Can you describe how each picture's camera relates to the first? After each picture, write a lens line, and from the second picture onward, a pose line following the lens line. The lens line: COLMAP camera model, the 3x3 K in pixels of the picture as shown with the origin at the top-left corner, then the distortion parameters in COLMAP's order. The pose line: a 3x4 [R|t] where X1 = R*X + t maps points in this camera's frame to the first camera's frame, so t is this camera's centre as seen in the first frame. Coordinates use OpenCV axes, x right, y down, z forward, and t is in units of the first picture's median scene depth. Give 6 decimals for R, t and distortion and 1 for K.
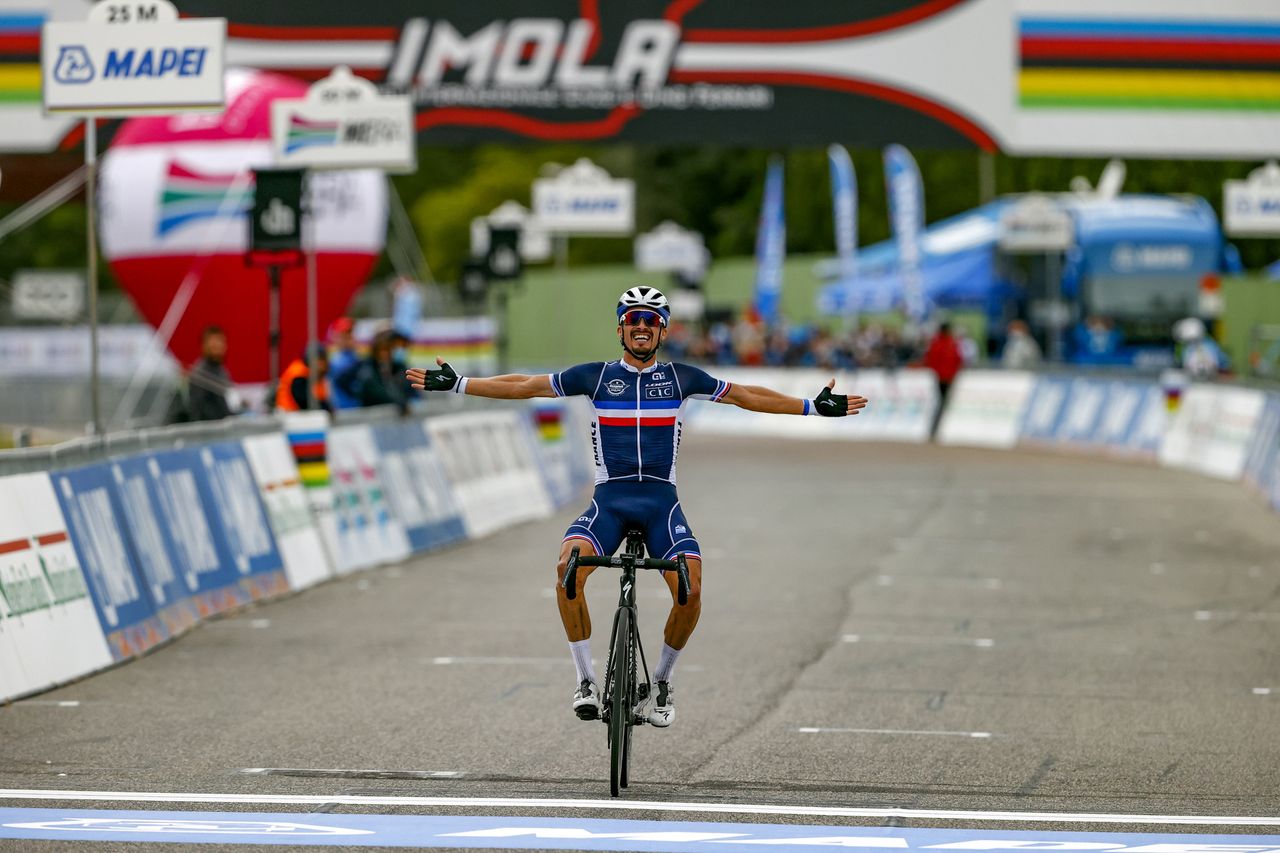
lens RADIAL K [[4779.1, 0, 640.0], [0, 4779.1, 426.5], [0, 0, 1]] dist [-0.037863, -2.534320]
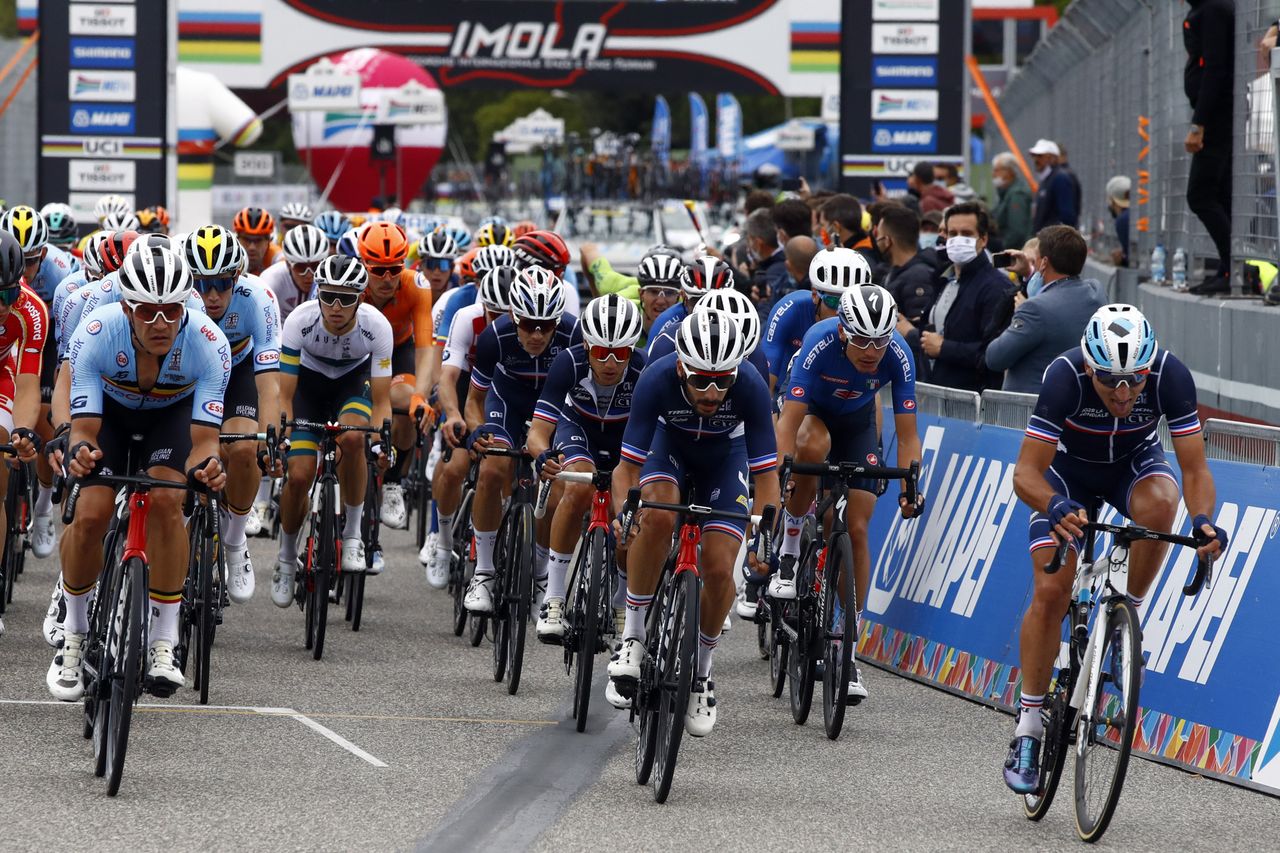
lens RADIAL K [[6439.9, 0, 640.0], [0, 6439.9, 426.5], [0, 0, 1]] dist [-0.206922, 8.588859]
pose [[0.999063, 0.011036, -0.041846, 0.133879], [-0.009990, 0.999634, 0.025127, 0.008516], [0.042108, -0.024686, 0.998808, -1.568038]]
